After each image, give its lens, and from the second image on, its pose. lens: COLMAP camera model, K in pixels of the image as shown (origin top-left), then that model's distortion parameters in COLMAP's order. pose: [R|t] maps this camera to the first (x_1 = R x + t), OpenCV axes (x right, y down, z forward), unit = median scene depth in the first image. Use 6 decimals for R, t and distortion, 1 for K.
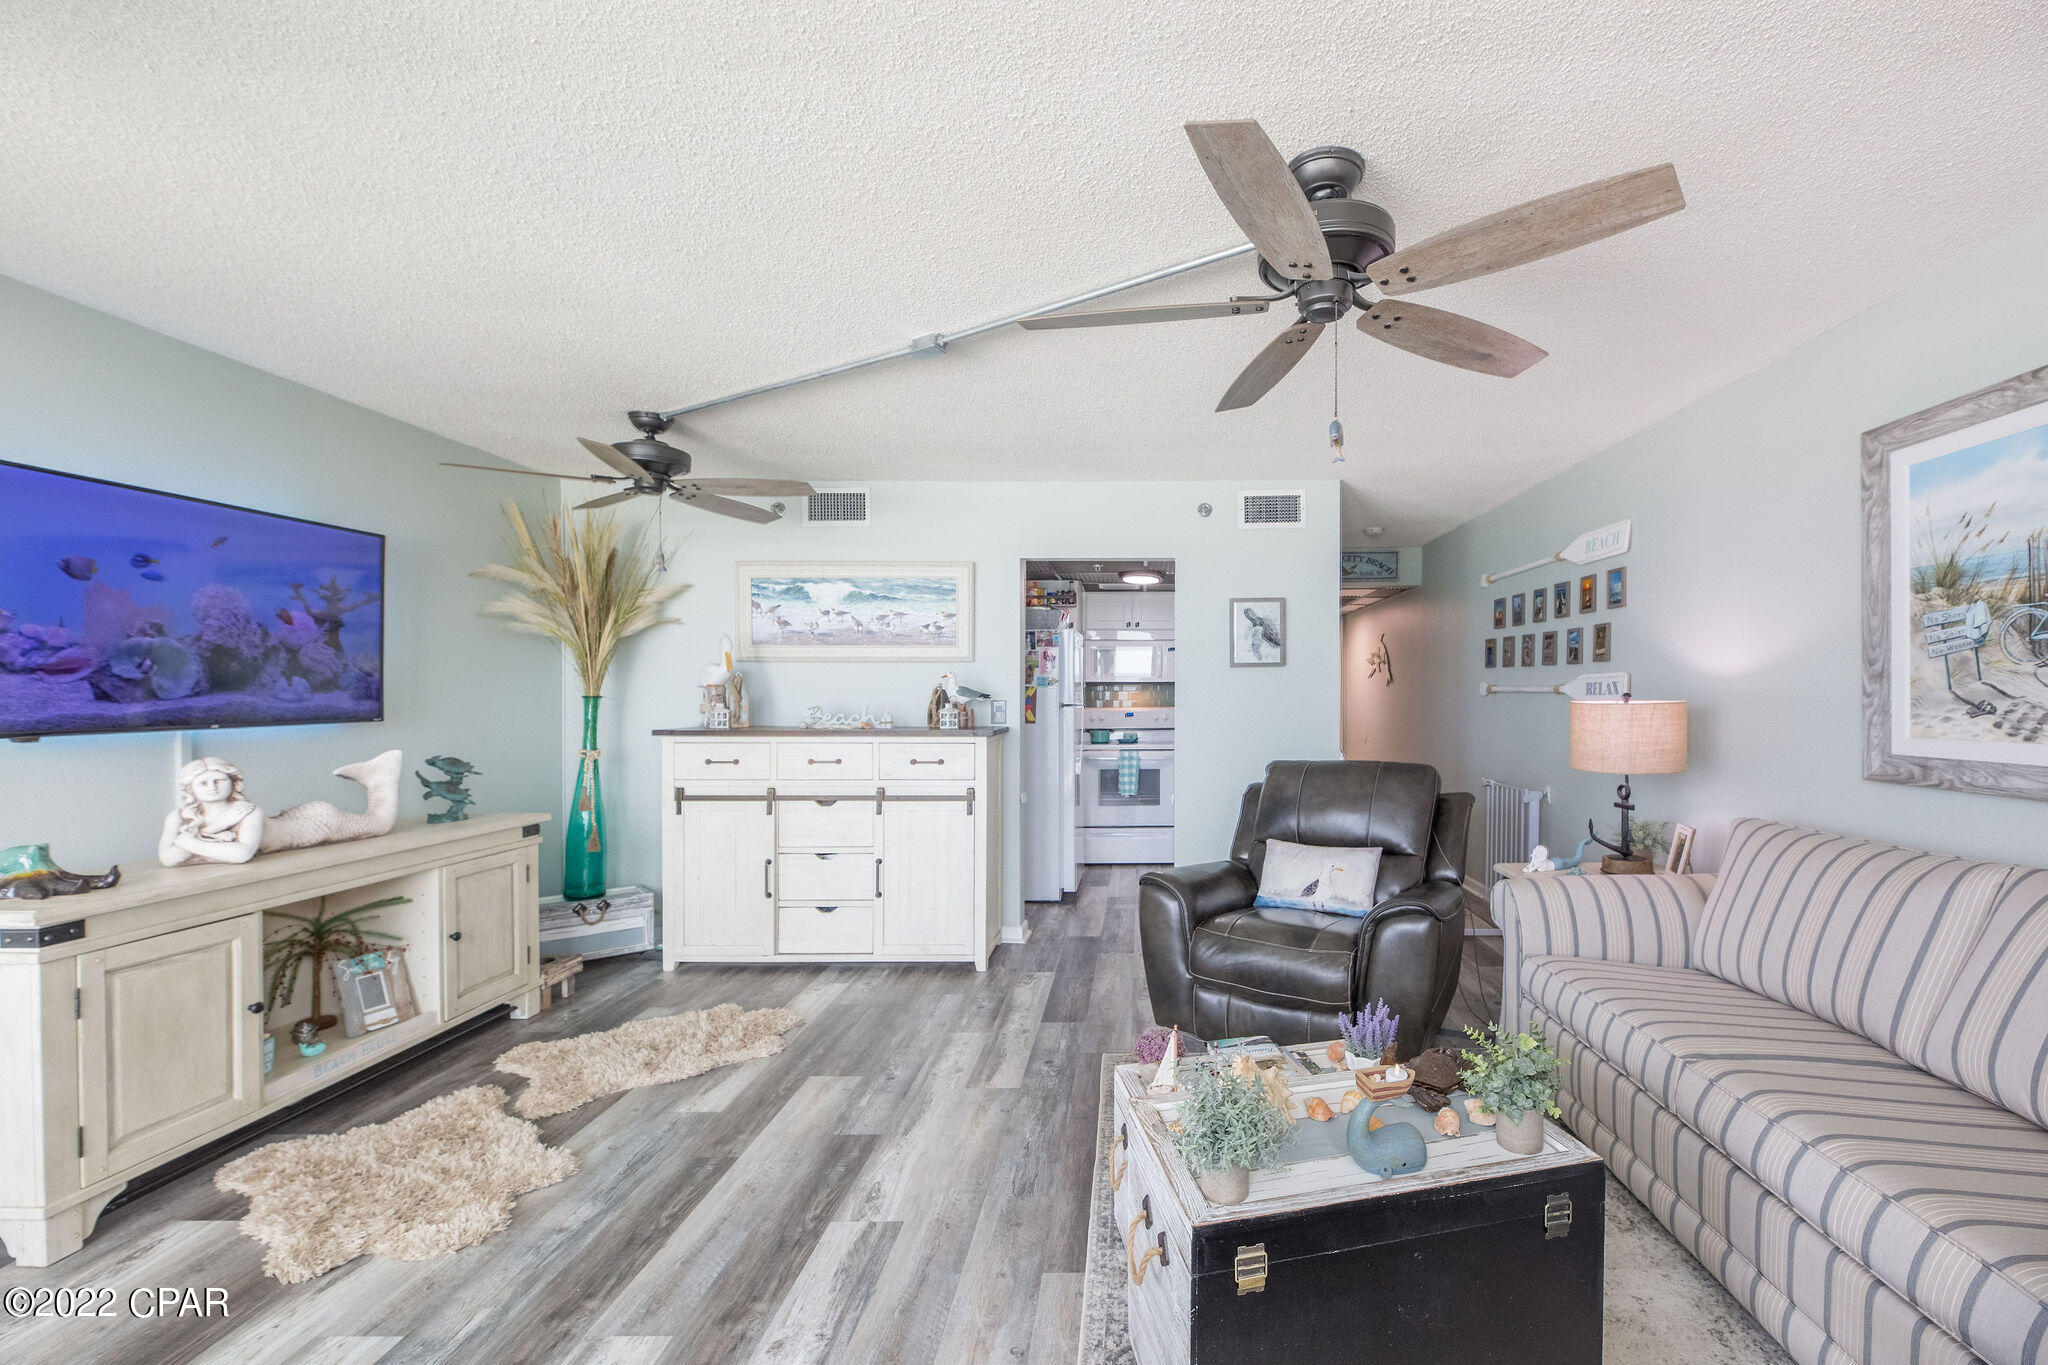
lens RADIAL K [[900.7, 0, 1154.7], [0, 900.7, 707.2], [0, 0, 1]] dist [0.014342, -0.008434]
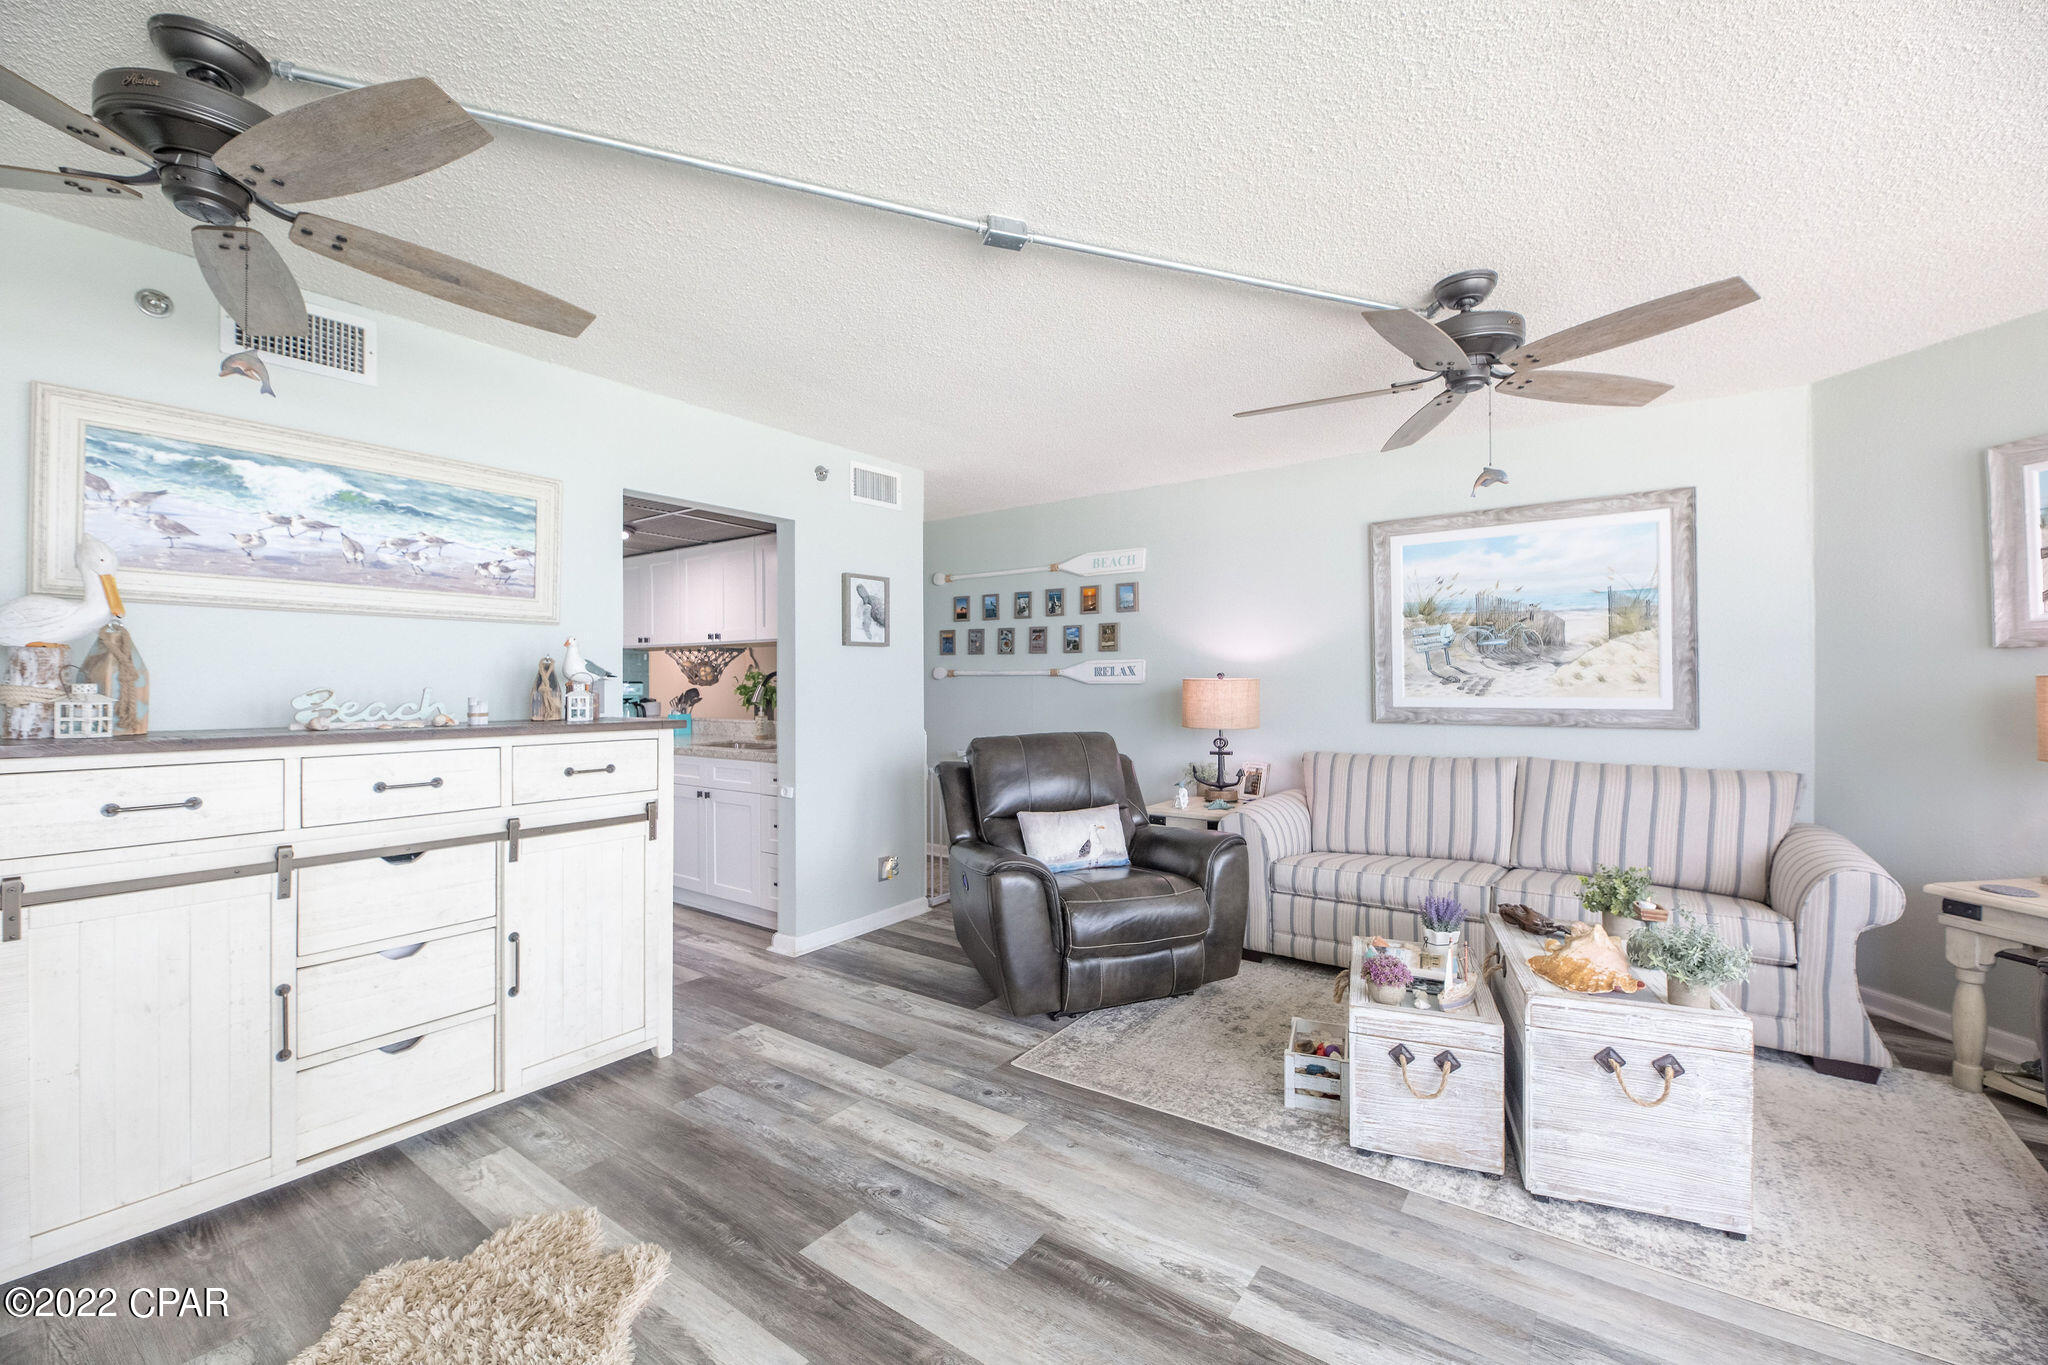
lens RADIAL K [[828.4, 0, 1024.0], [0, 828.4, 682.5], [0, 0, 1]] dist [-0.003342, -0.000481]
pose [[0.592441, 0.000382, 0.805614, -0.640172], [0.015424, 0.999811, -0.011816, 0.008609], [-0.805466, 0.019426, 0.592323, 0.434271]]
